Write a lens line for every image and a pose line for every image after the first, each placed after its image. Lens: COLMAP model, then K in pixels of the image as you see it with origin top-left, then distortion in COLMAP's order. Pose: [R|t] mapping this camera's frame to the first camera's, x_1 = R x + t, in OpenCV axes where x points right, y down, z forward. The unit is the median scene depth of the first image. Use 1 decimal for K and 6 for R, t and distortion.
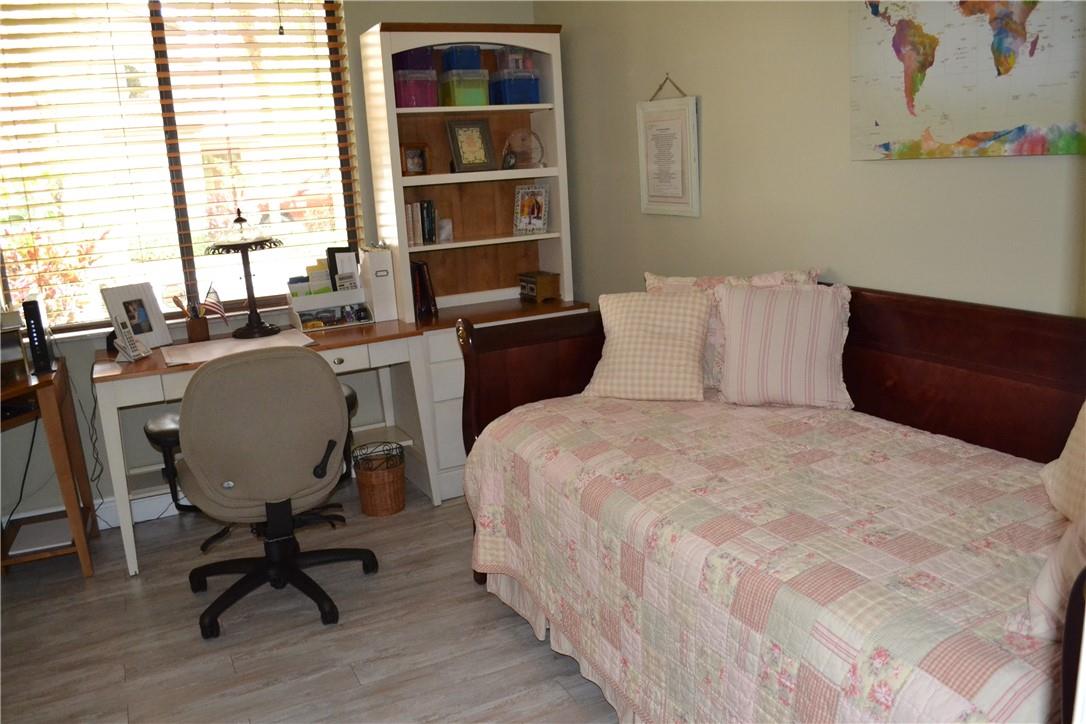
lens RADIAL K [[867.9, 0, 546.7], [0, 867.9, 361.4], [0, 0, 1]] dist [-0.078512, 0.004387]
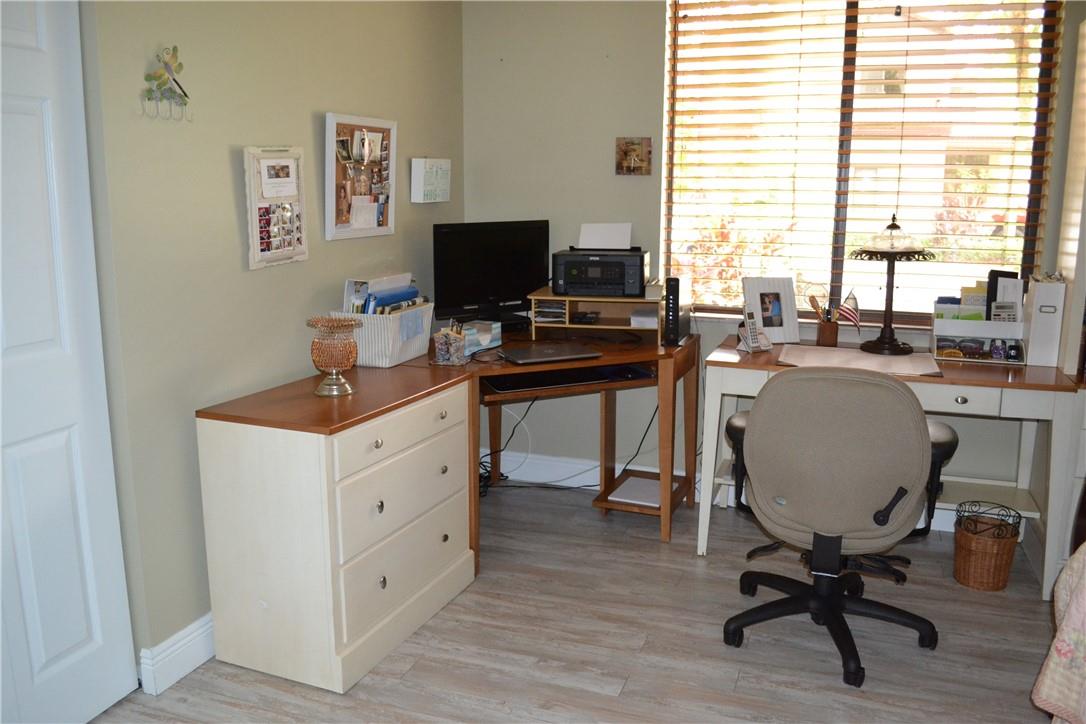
lens RADIAL K [[867.9, 0, 546.7], [0, 867.9, 361.4], [0, 0, 1]] dist [-0.078512, 0.004387]
pose [[0.684946, 0.204008, -0.699449, 0.061681], [-0.205208, 0.975153, 0.083470, -0.023420], [0.699098, 0.086360, 0.709791, 0.098113]]
